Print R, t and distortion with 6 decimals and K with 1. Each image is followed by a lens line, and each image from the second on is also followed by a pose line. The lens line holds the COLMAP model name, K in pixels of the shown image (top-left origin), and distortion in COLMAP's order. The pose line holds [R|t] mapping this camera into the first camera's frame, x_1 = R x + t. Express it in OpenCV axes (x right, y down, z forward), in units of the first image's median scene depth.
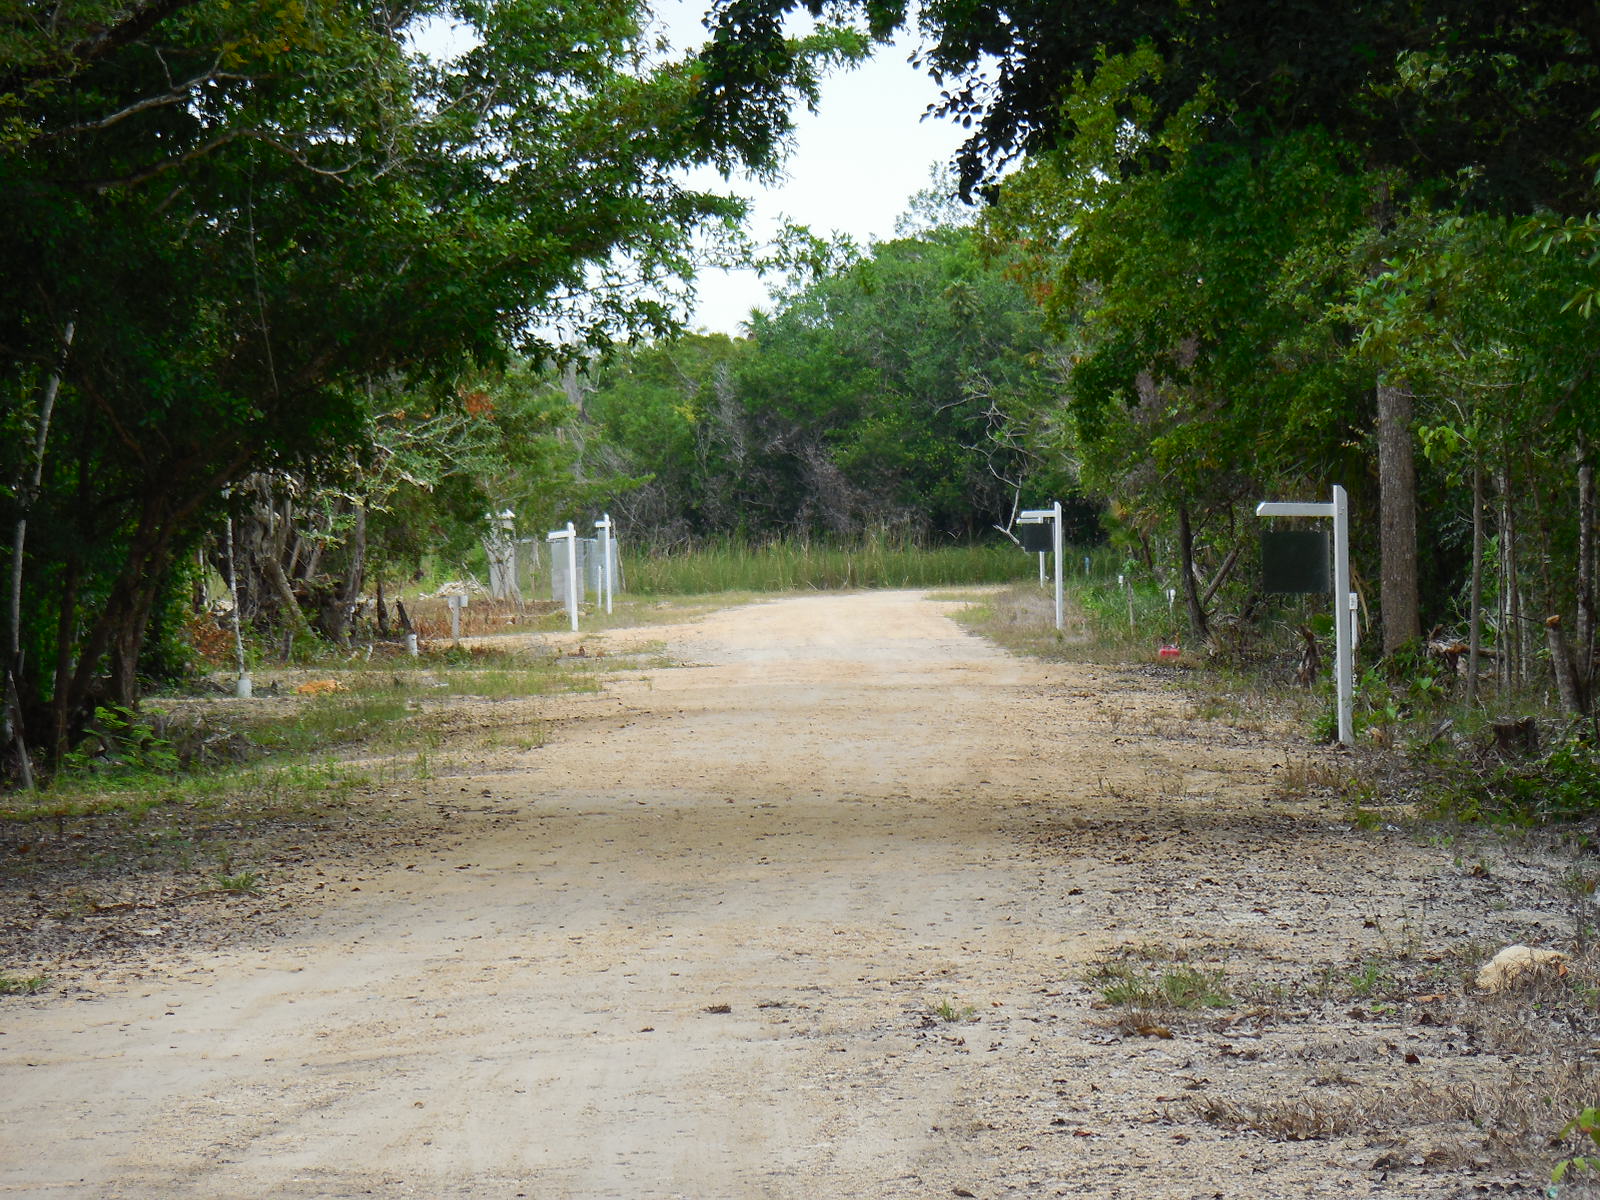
lens RADIAL K [[10299.8, 0, 800.0], [0, 10299.8, 600.0], [0, 0, 1]] dist [0.374030, 10.665036]
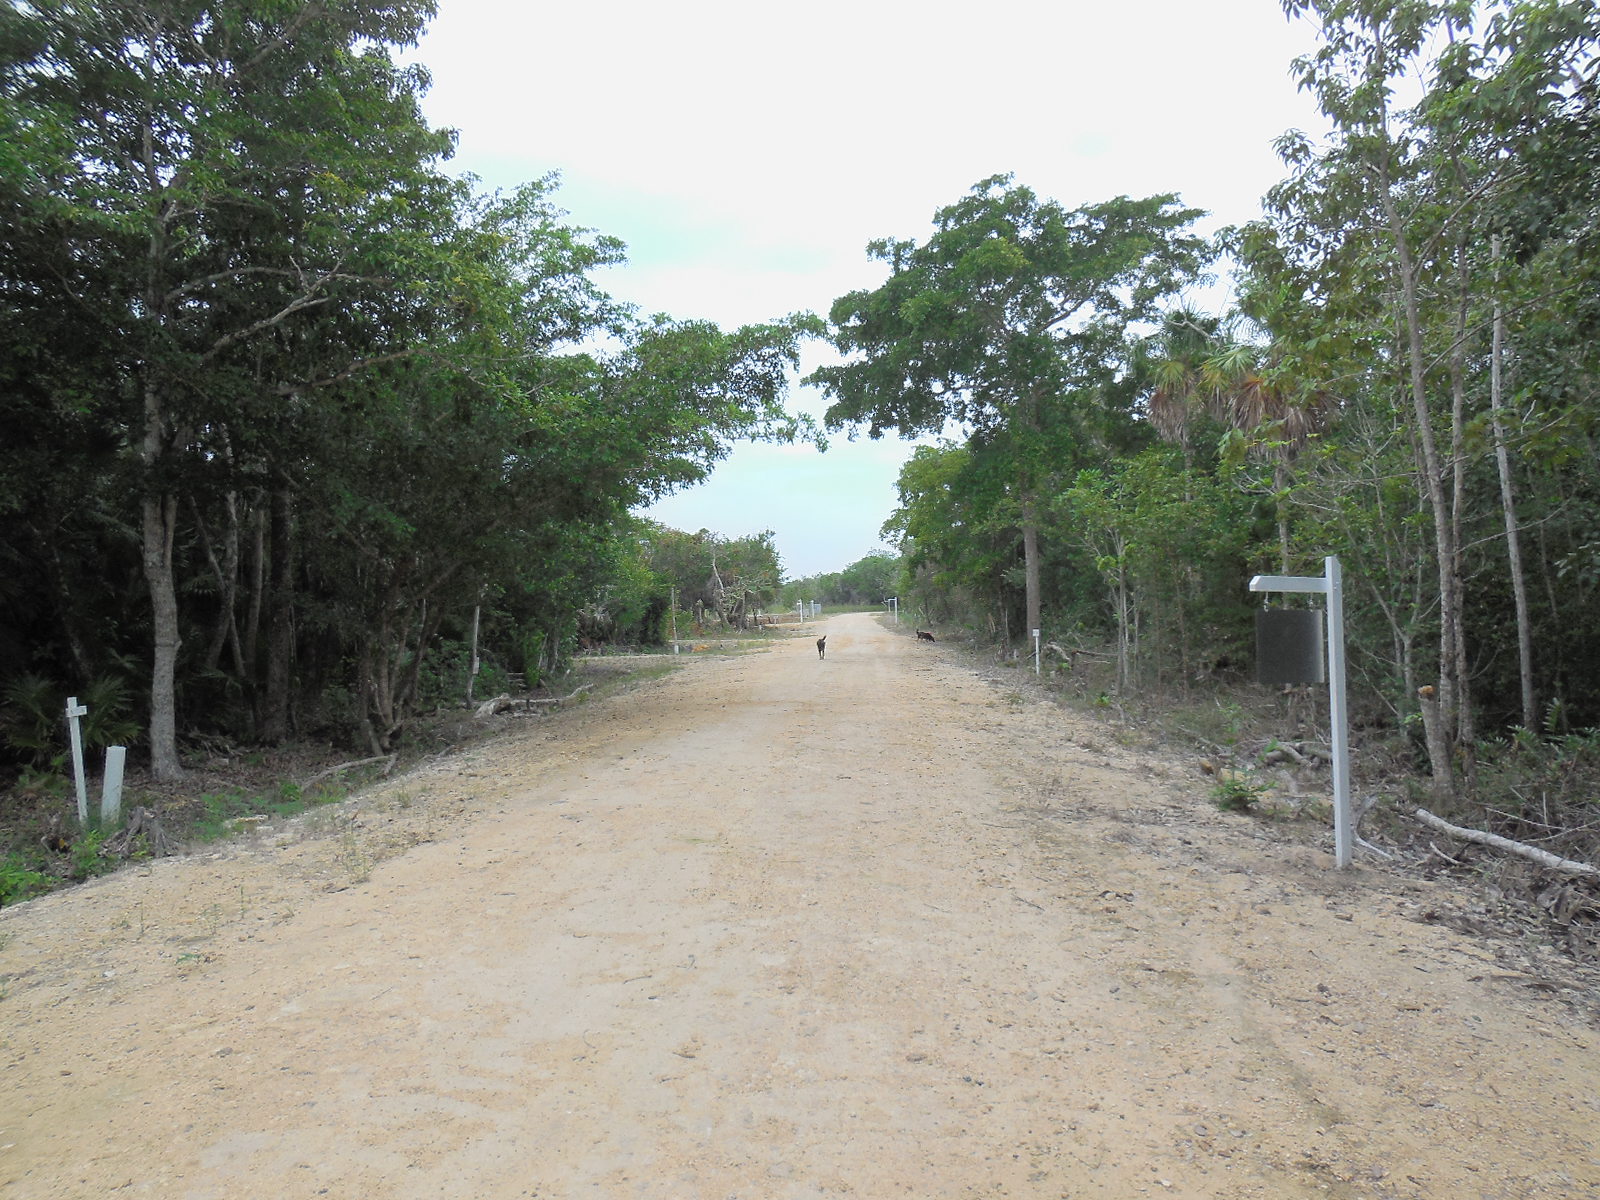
lens RADIAL K [[1200.5, 0, 800.0], [0, 1200.5, 600.0], [0, 0, 1]] dist [-0.013122, 0.006980]
pose [[0.998897, 0.001055, -0.046952, 0.011420], [-0.001470, 0.999960, -0.008796, -0.005822], [0.046941, 0.008855, 0.998858, 0.790442]]
